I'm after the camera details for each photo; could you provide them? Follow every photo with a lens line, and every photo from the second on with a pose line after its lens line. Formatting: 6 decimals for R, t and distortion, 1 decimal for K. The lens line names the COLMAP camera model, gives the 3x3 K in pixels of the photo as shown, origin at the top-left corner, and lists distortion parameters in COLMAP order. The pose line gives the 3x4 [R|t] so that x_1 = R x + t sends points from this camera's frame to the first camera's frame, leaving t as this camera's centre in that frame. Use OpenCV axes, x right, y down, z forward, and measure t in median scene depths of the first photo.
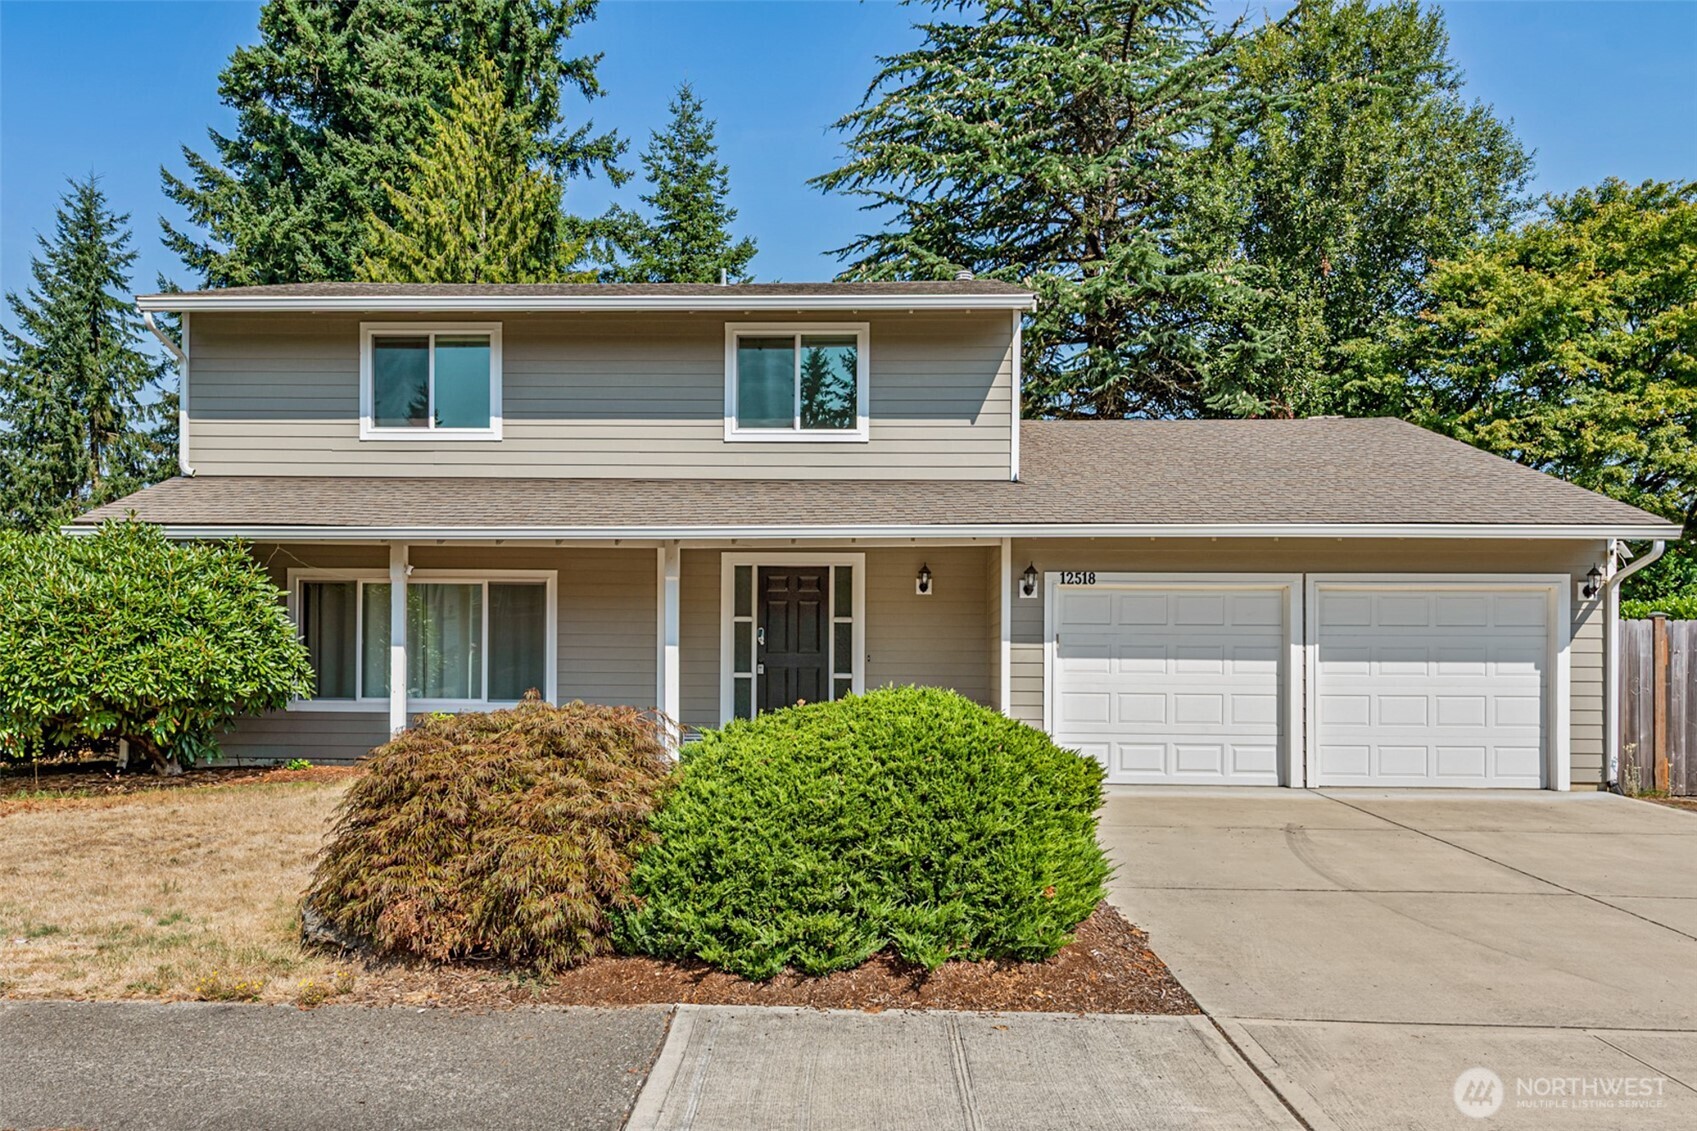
lens RADIAL K [[1248.4, 0, 857.5], [0, 1248.4, 701.3], [0, 0, 1]] dist [0.043998, -0.024995]
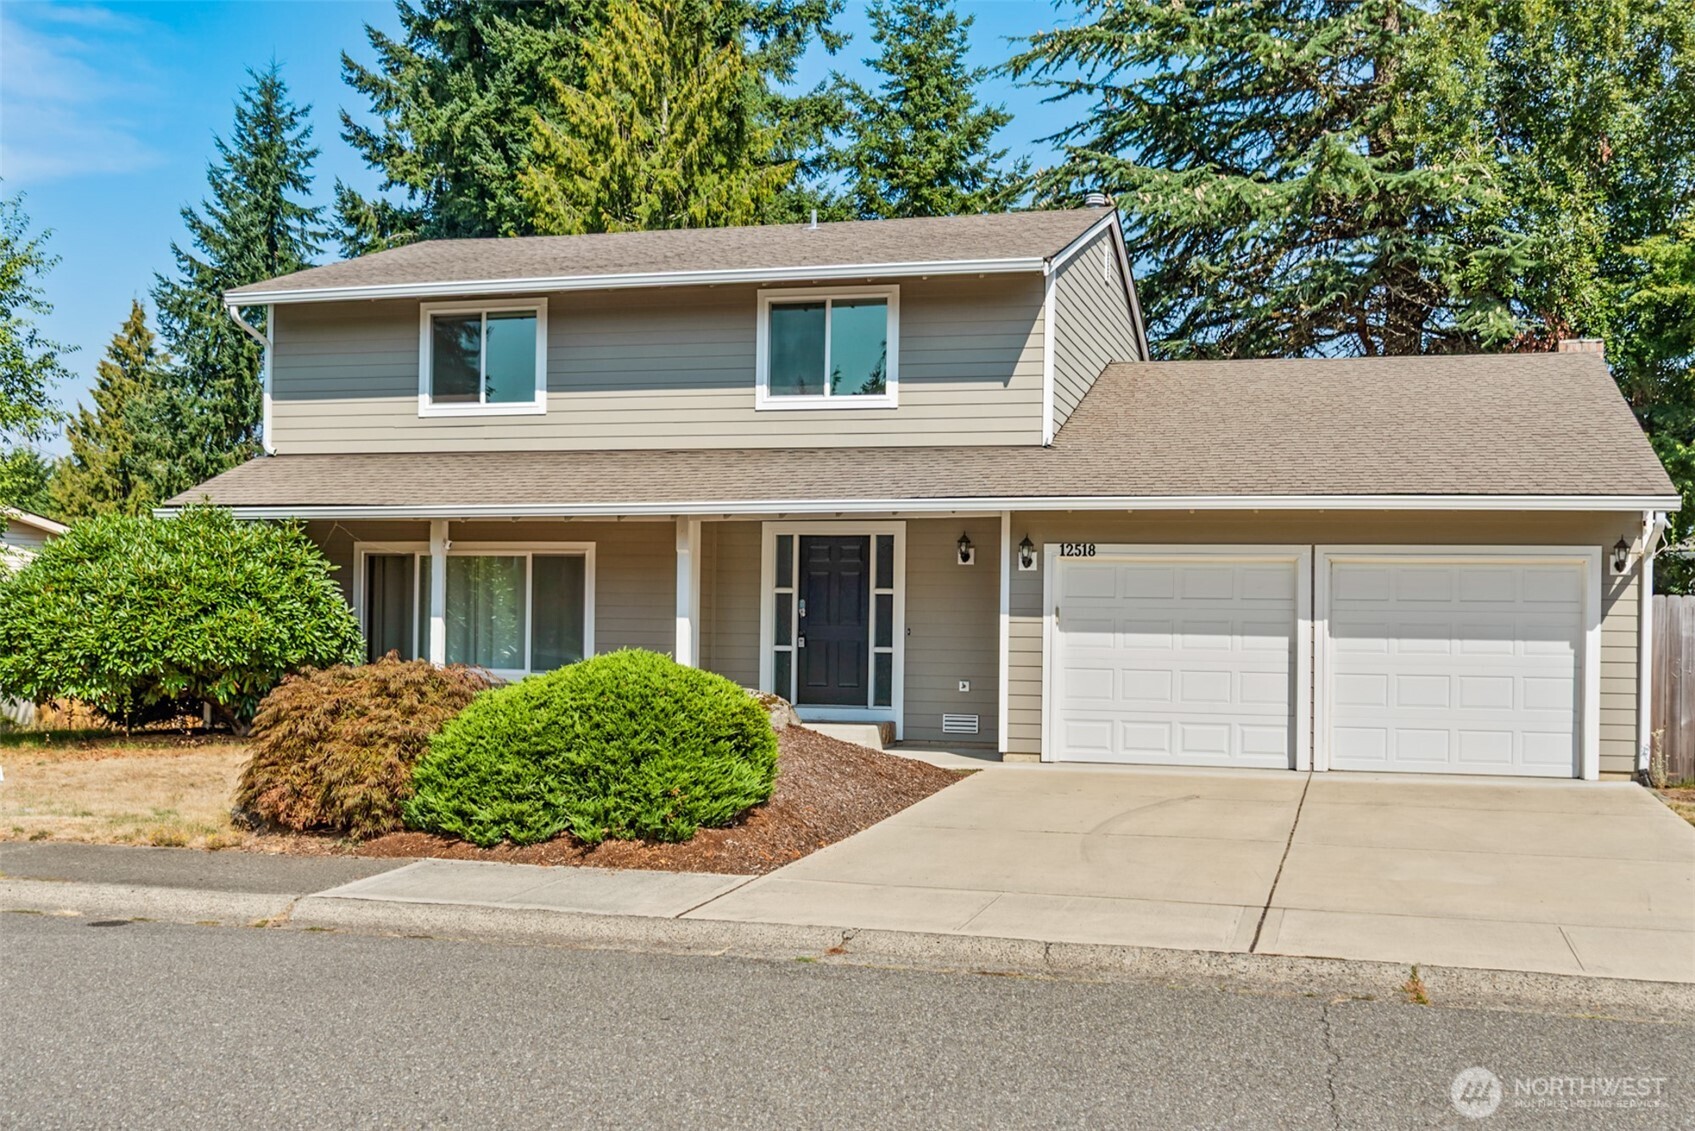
lens RADIAL K [[1712.2, 0, 879.4], [0, 1712.2, 716.4], [0, 0, 1]] dist [-0.022297, 0.000000]
pose [[0.978710, 0.016328, -0.204595, 0.267808], [-0.013483, 0.999792, 0.015292, 0.011060], [0.204802, -0.012208, 0.978727, -0.298181]]
